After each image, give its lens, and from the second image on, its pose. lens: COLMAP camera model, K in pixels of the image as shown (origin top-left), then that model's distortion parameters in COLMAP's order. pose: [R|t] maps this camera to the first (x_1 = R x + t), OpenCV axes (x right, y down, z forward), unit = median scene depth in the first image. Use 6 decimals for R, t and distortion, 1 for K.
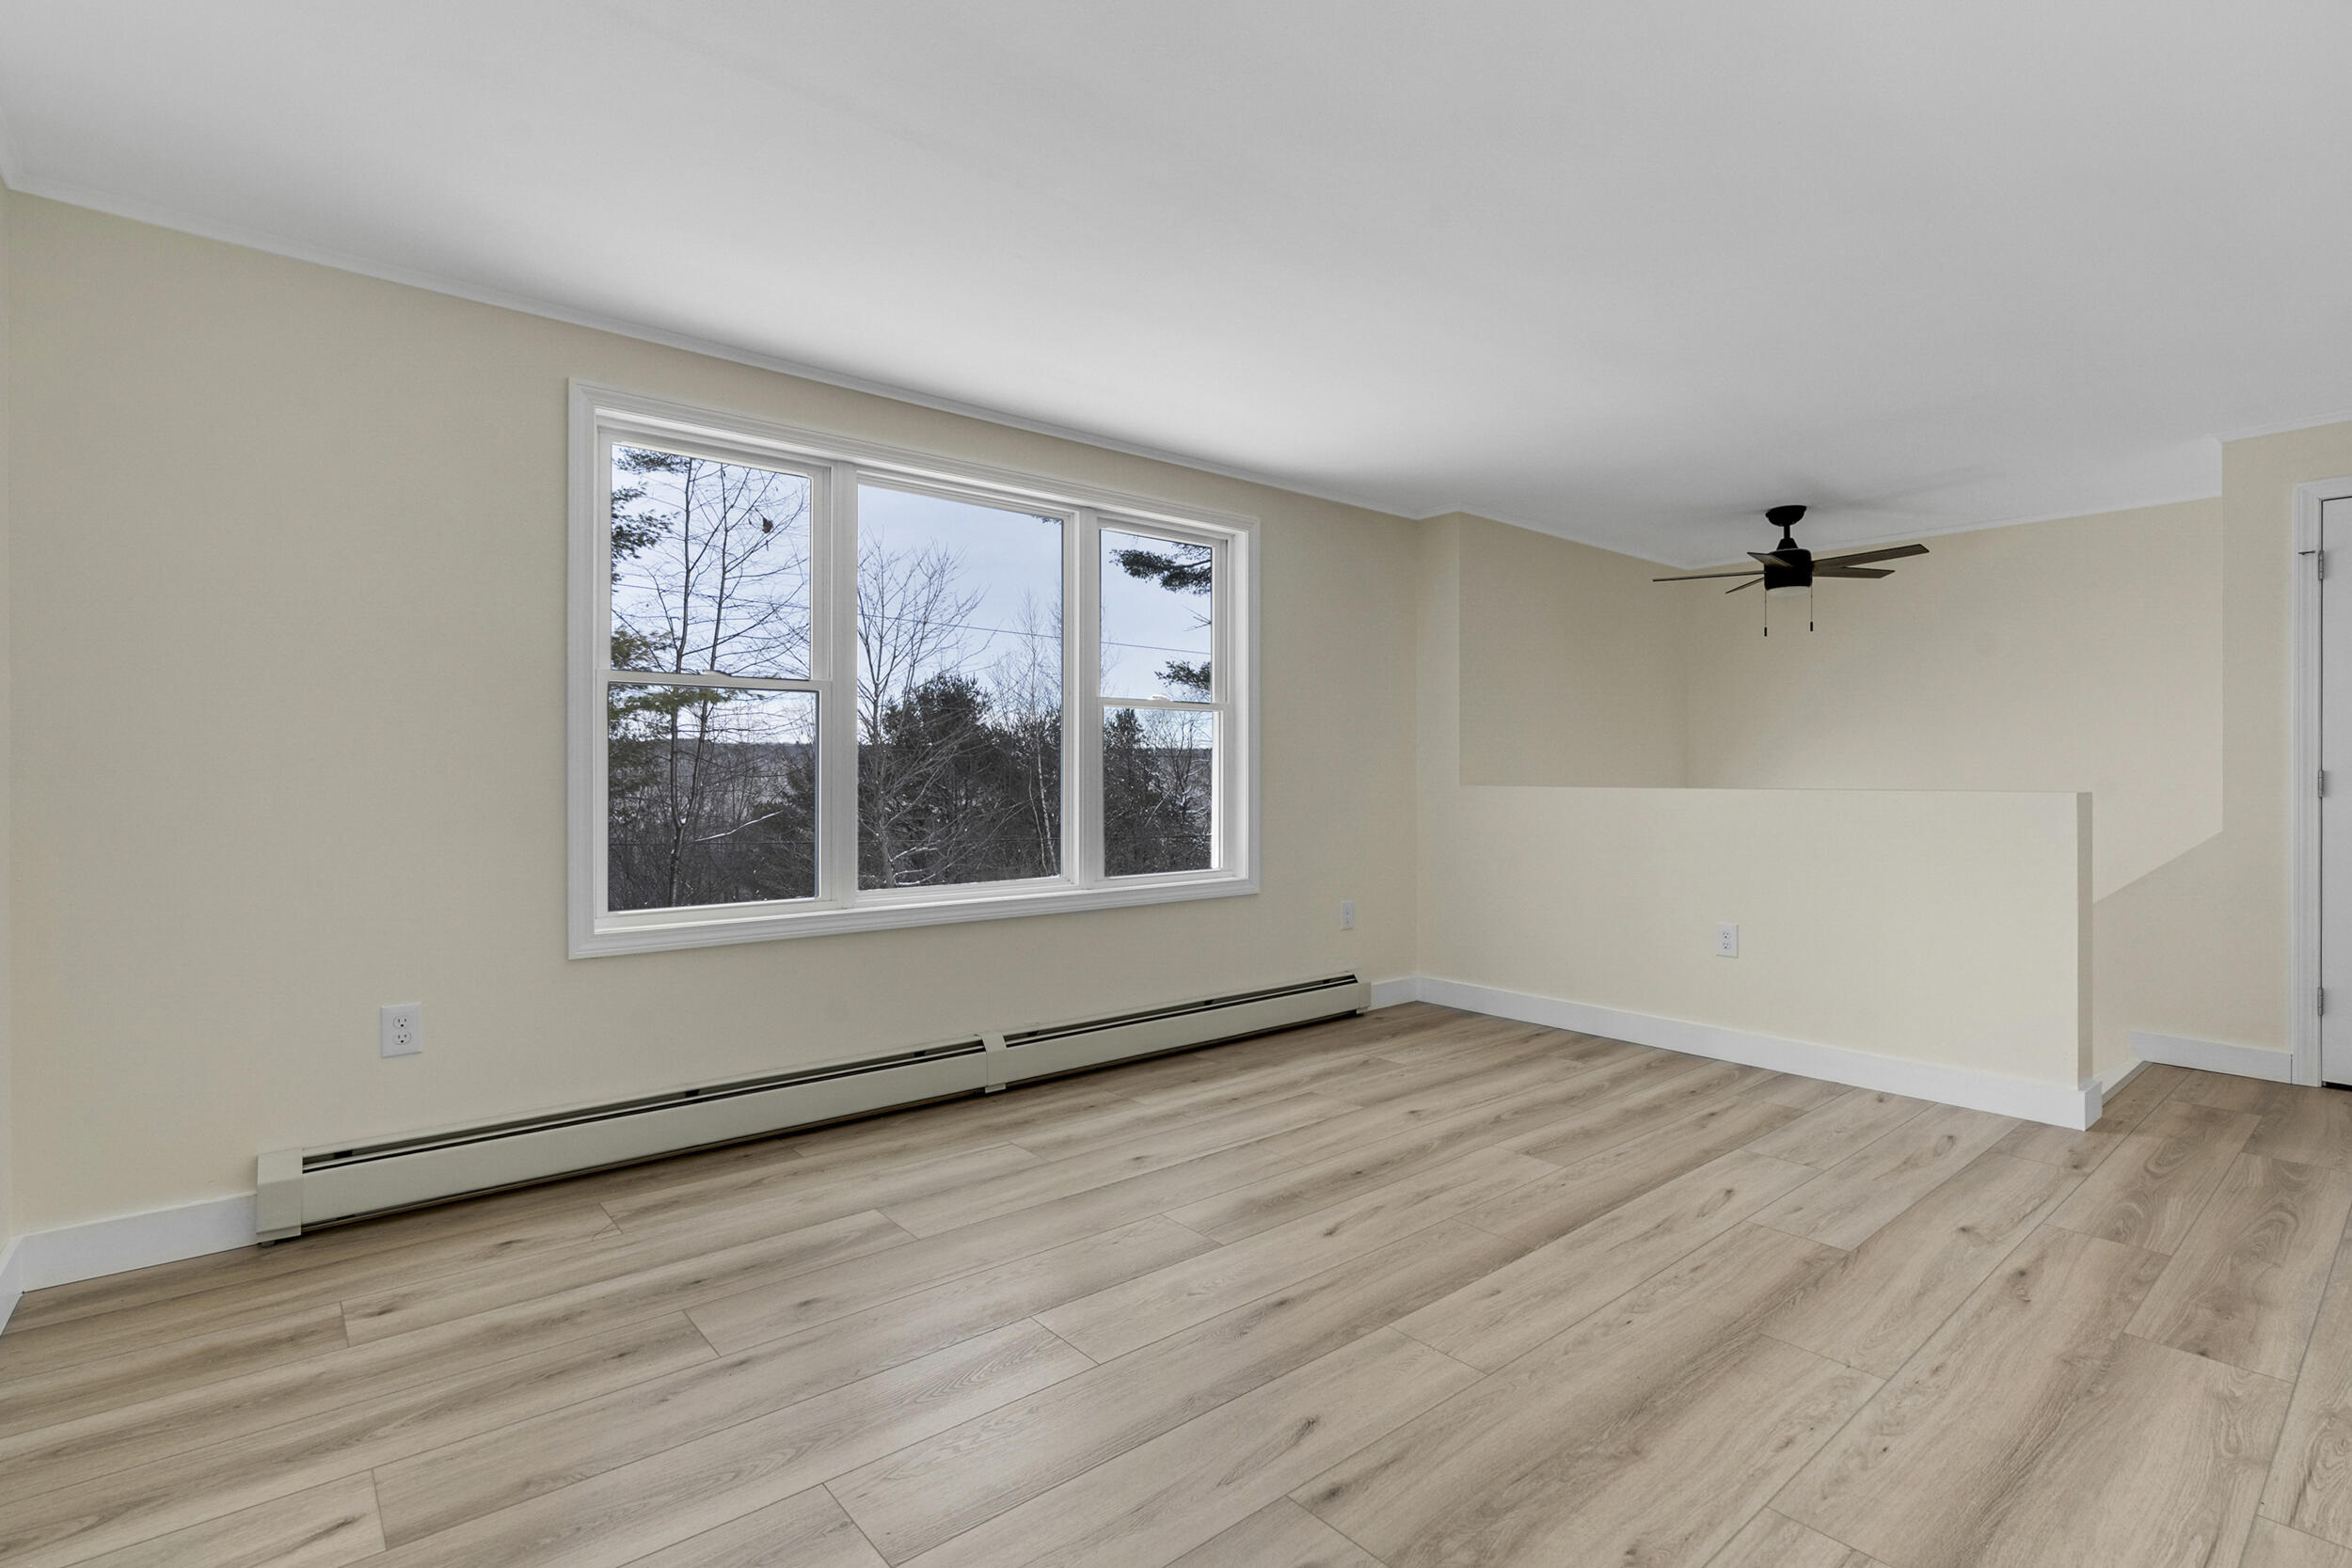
lens RADIAL K [[1099.3, 0, 1185.0], [0, 1099.3, 780.9], [0, 0, 1]] dist [-0.010619, 0.002899]
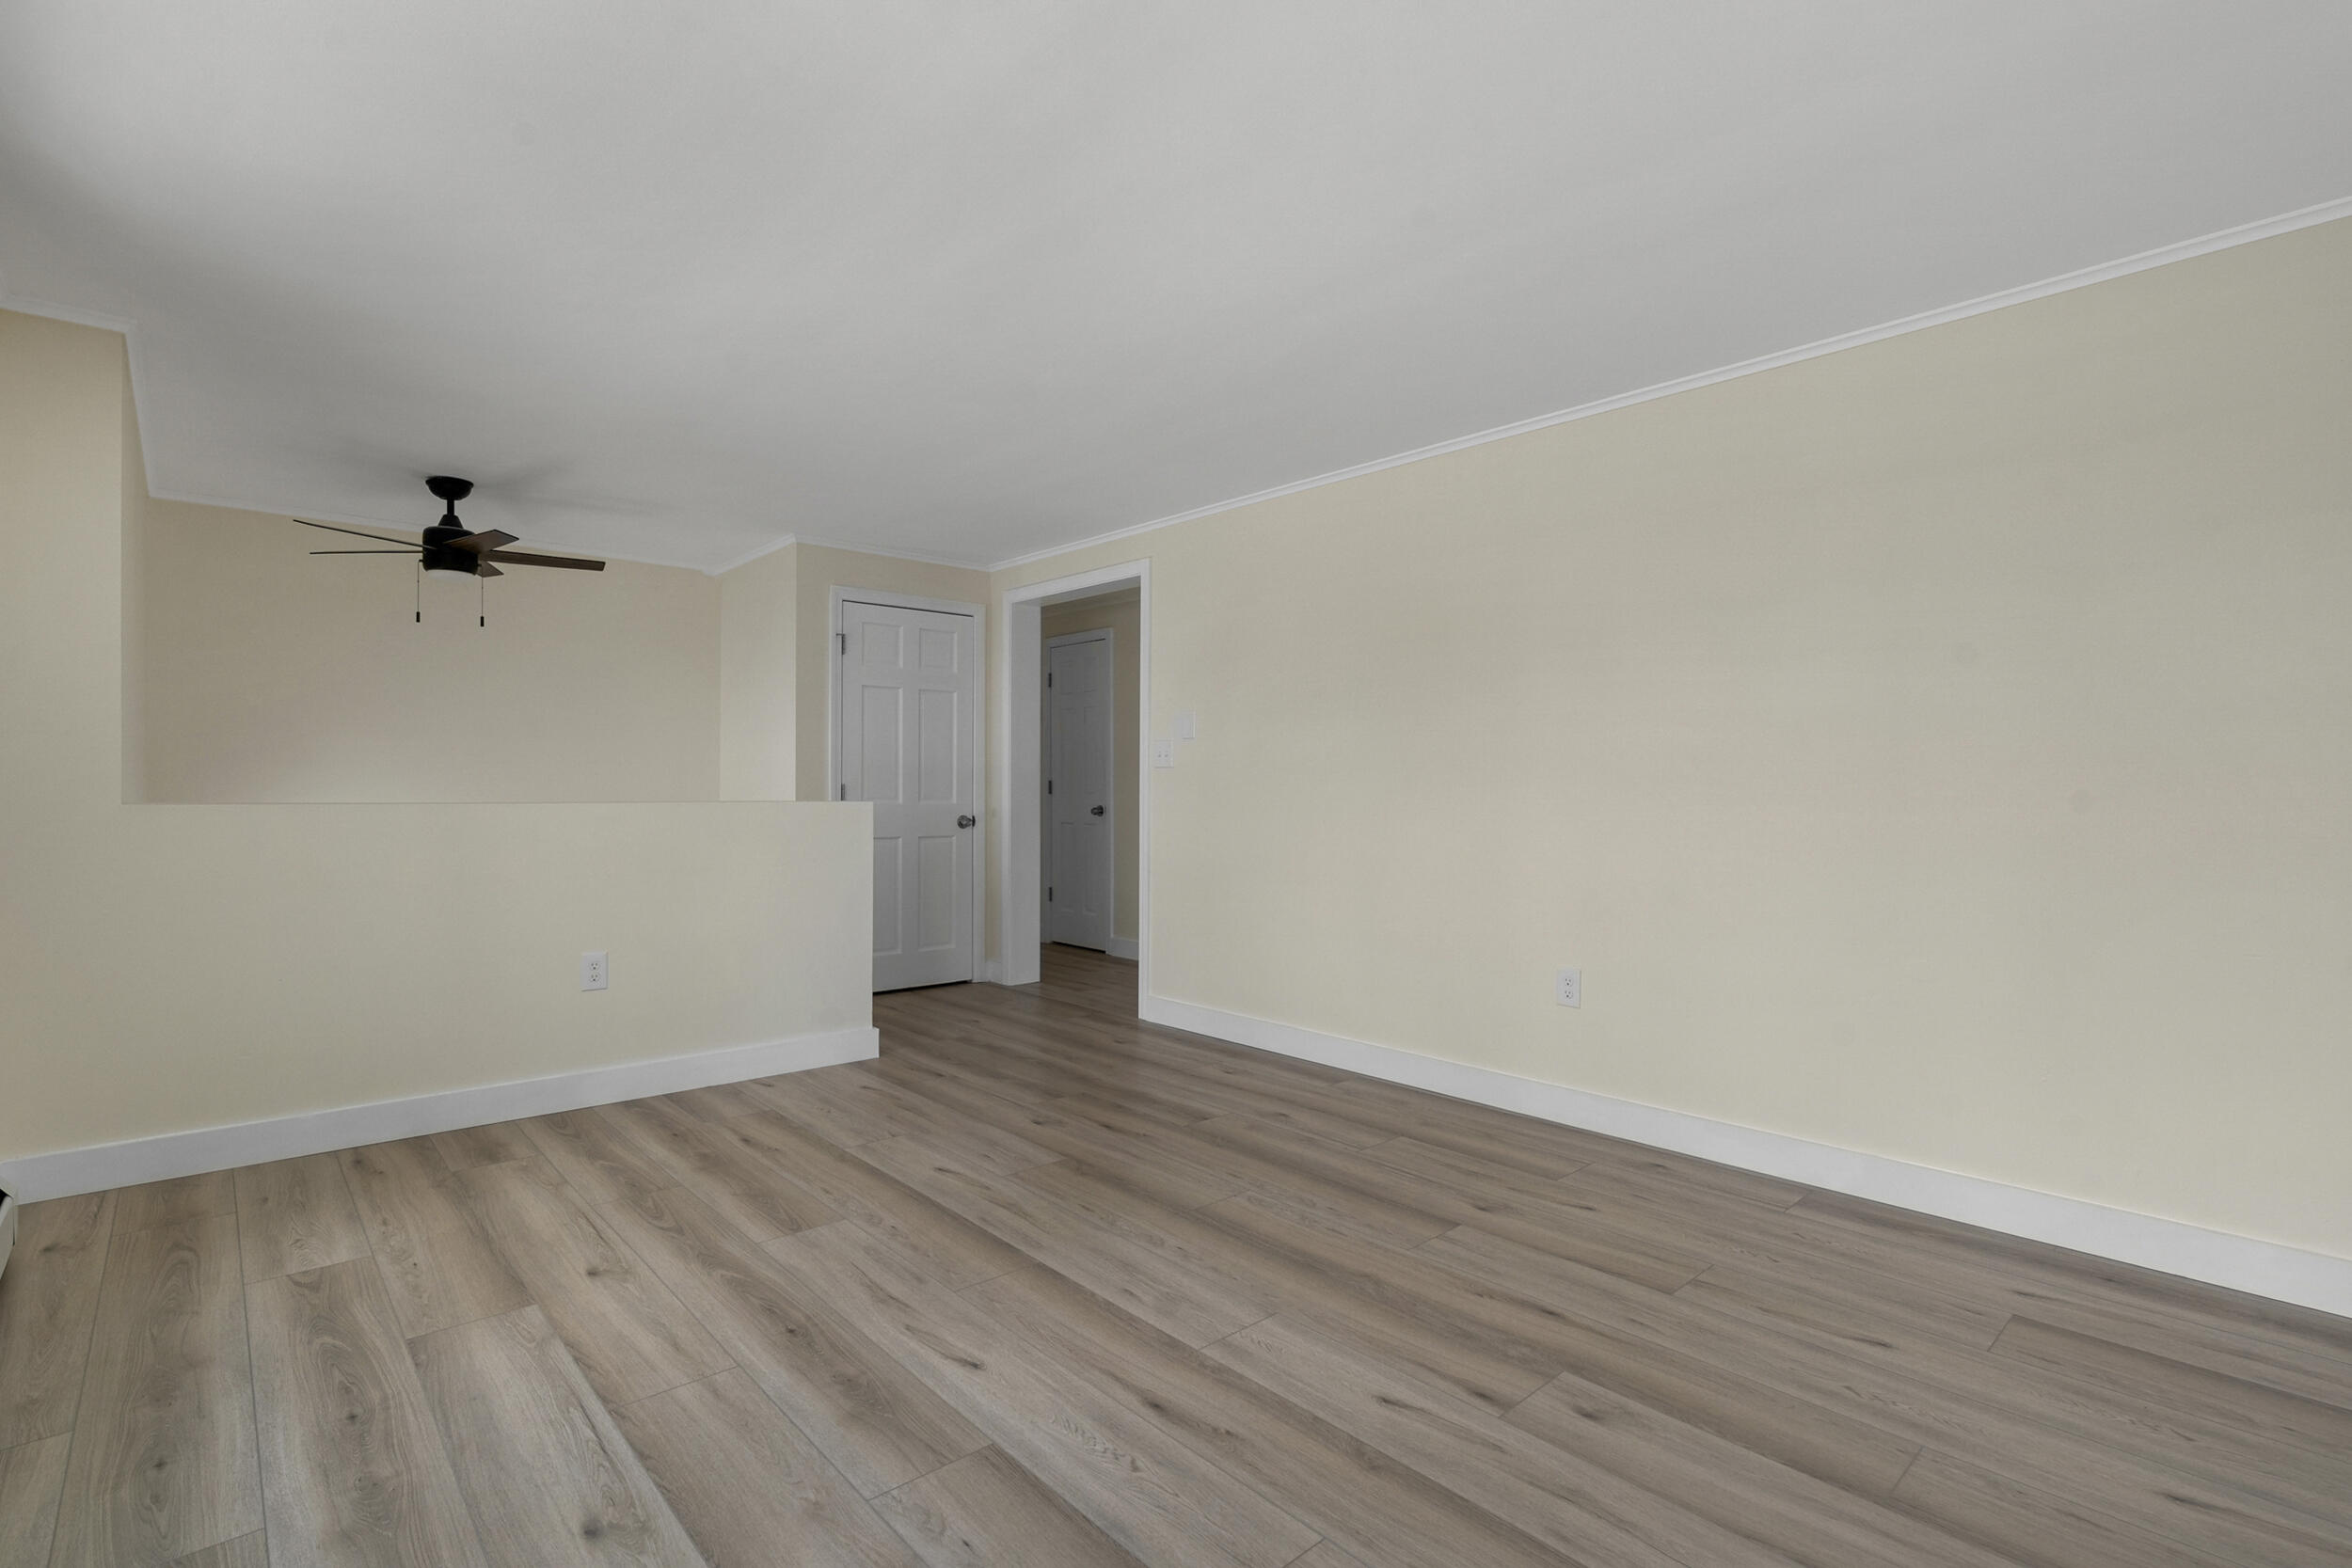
lens RADIAL K [[1099.3, 0, 1185.0], [0, 1099.3, 780.9], [0, 0, 1]] dist [-0.010619, 0.002899]
pose [[-0.032829, 0.004677, 0.999450, -0.566040], [0.001638, 0.999988, -0.004626, -0.007526], [-0.999460, 0.001485, -0.032836, 0.734708]]
